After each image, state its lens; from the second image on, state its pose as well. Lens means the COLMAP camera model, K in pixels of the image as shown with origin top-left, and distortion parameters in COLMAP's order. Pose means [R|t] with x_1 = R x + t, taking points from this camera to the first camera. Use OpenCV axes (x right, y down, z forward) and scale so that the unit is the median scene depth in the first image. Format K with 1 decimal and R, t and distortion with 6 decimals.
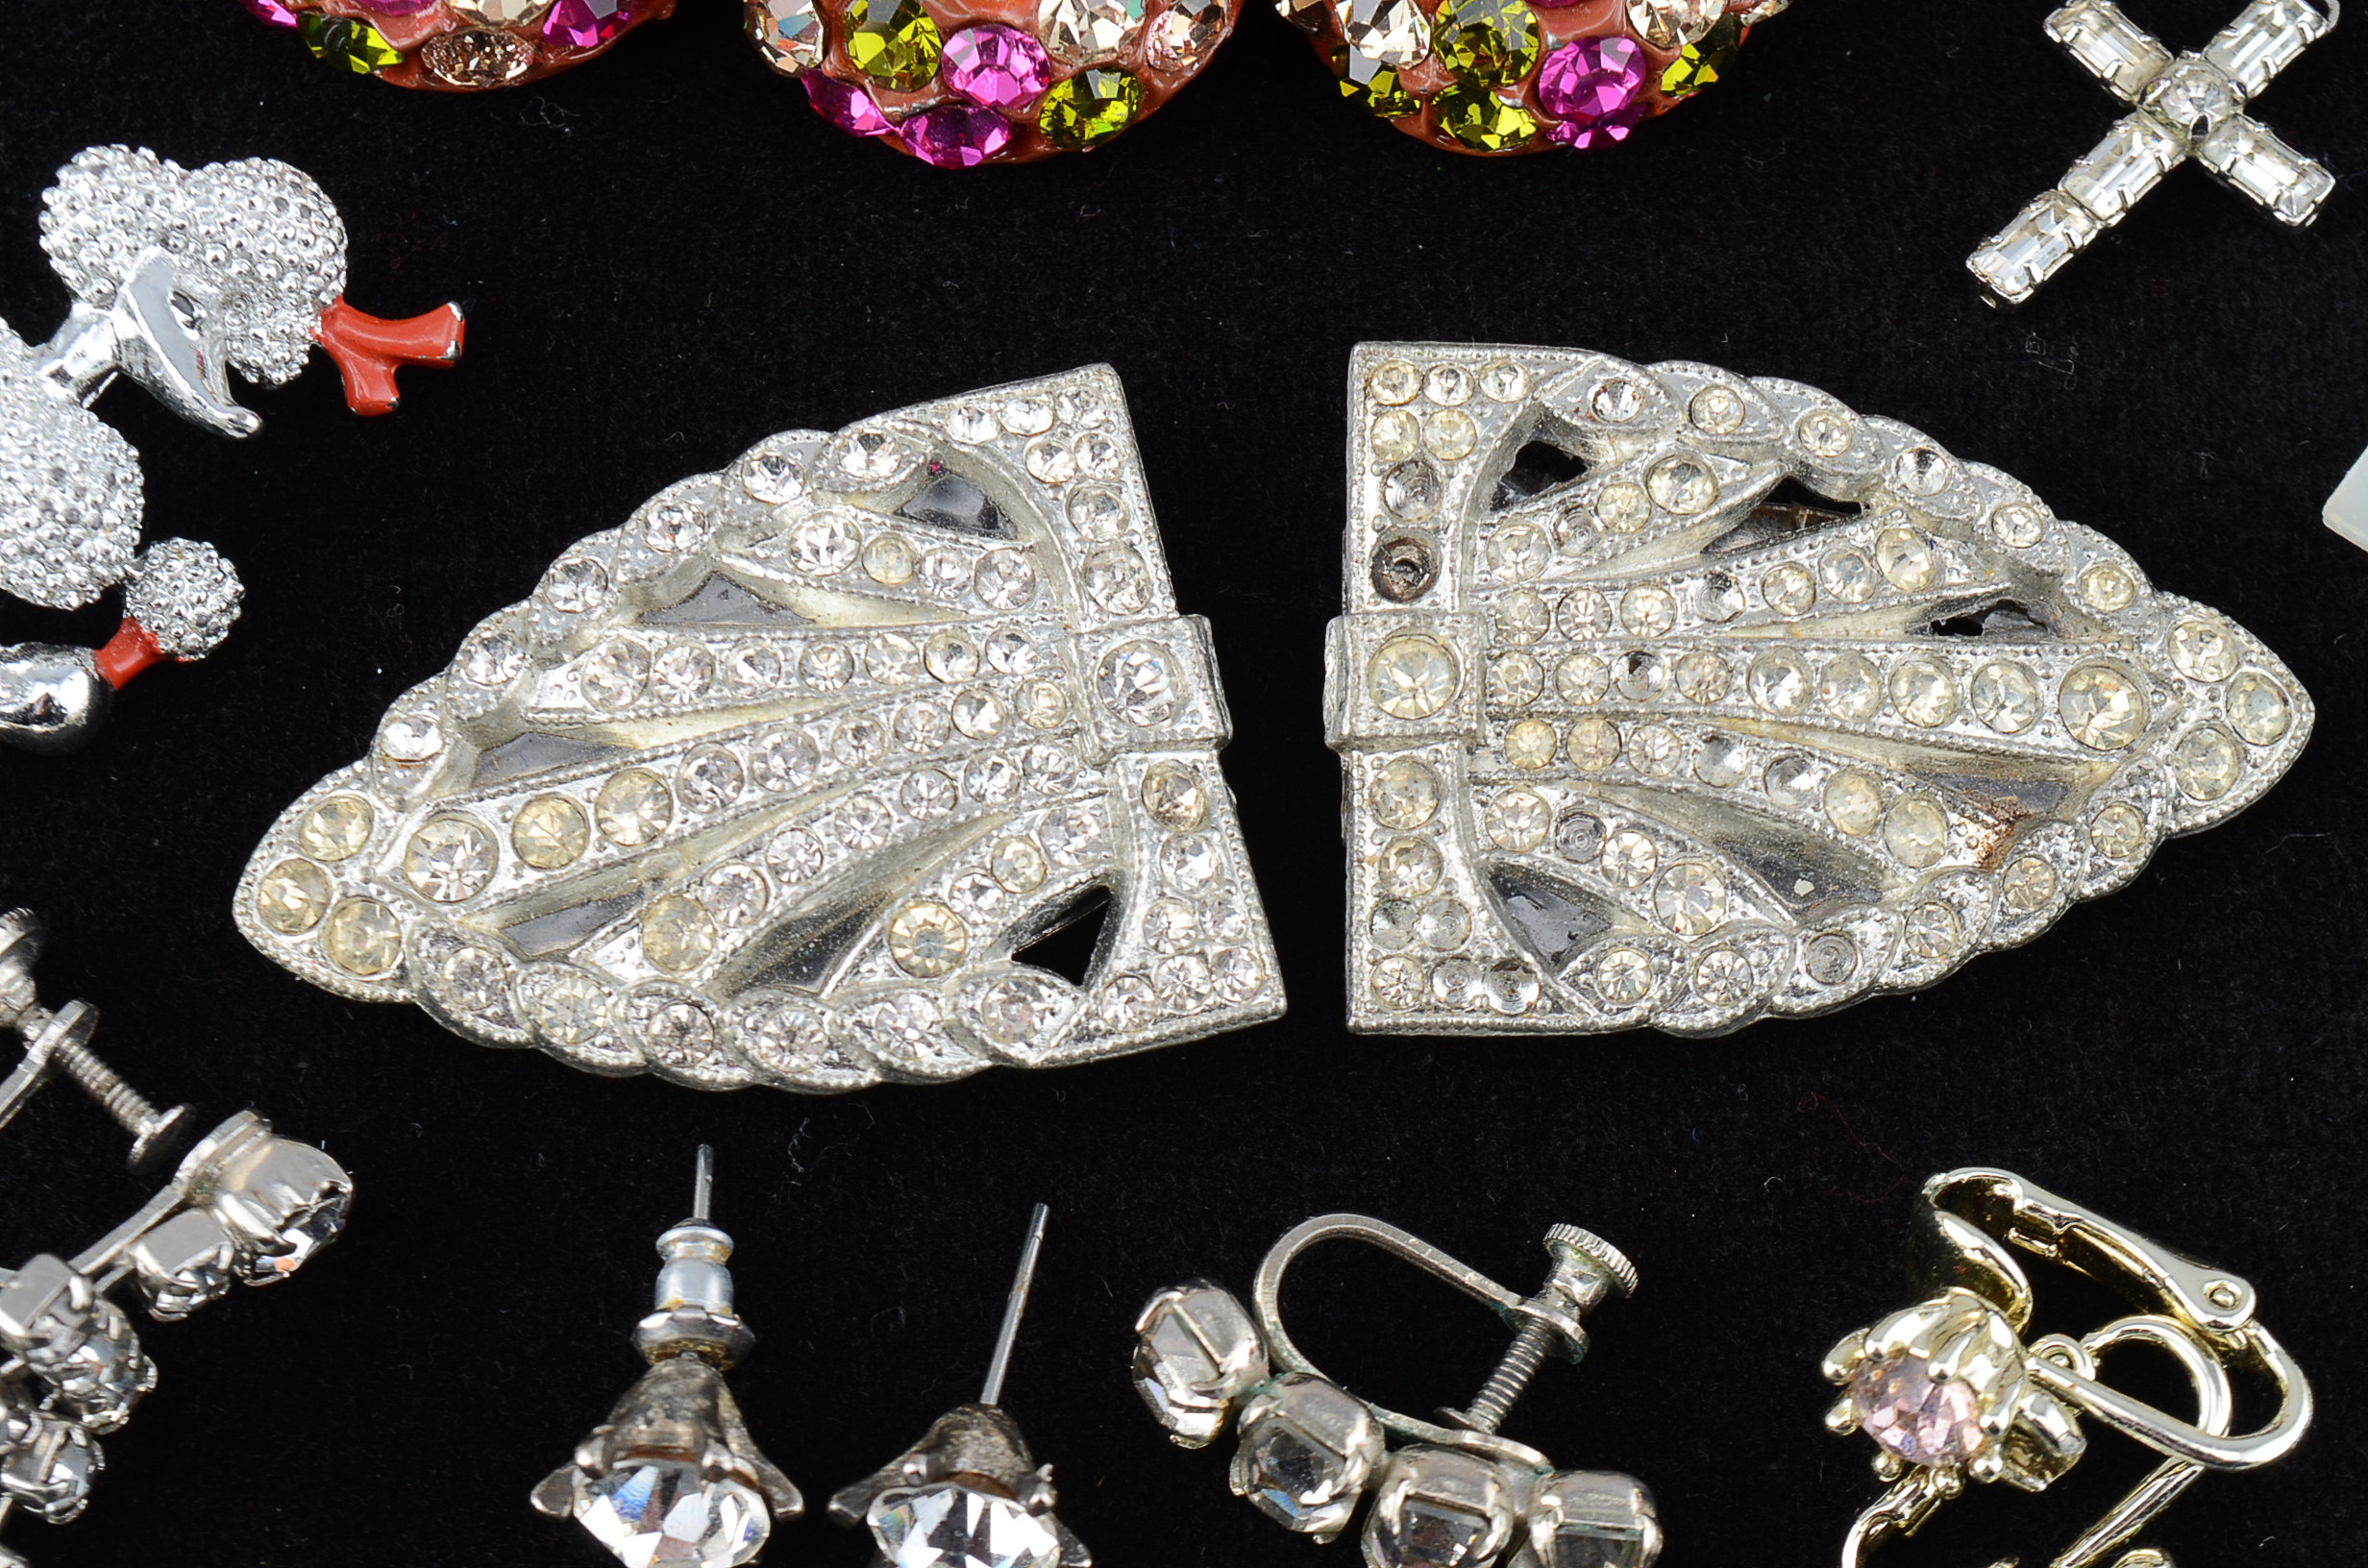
lens RADIAL K [[5144.7, 0, 1176.4], [0, 5144.7, 791.7], [0, 0, 1]] dist [0.023614, 0.000000]
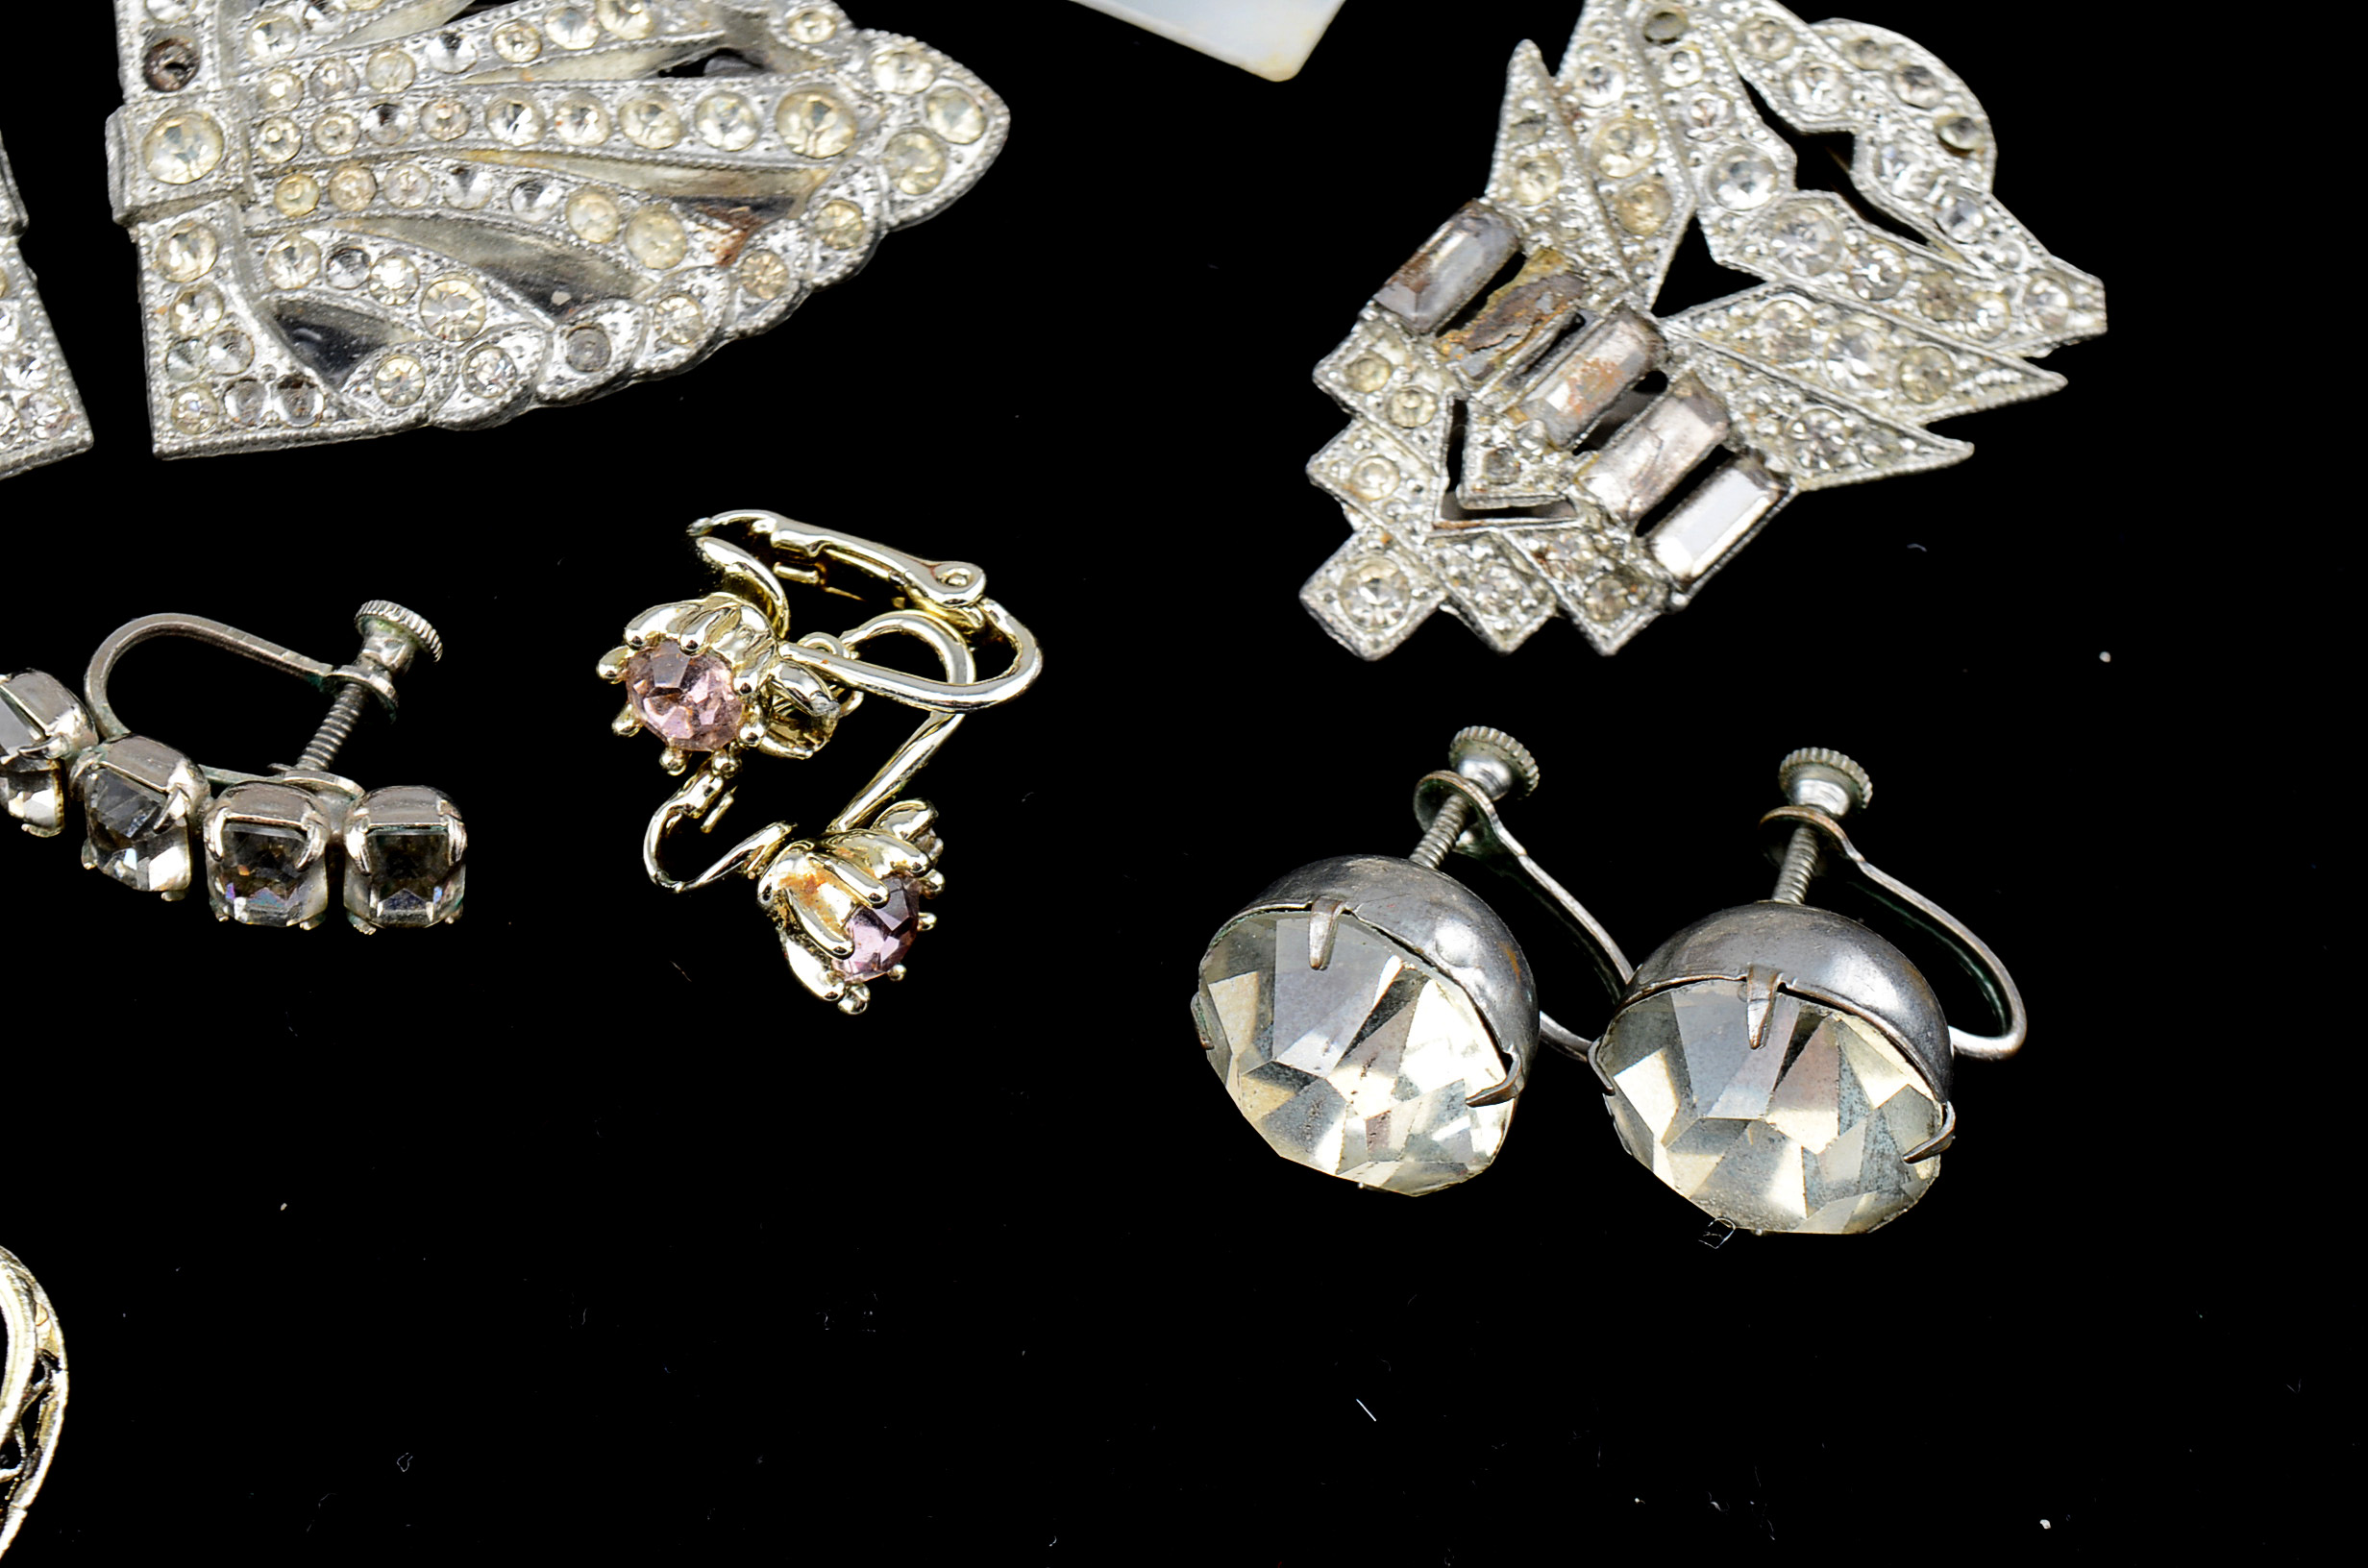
lens RADIAL K [[5144.7, 0, 1185.2], [0, 5144.7, 785.0], [0, 0, 1]] dist [0.023614, 0.000000]
pose [[0.986670, -0.122059, 0.107633, 0.123549], [0.133719, 0.985035, -0.108744, 0.264085], [-0.092749, 0.121687, 0.988226, -0.100951]]
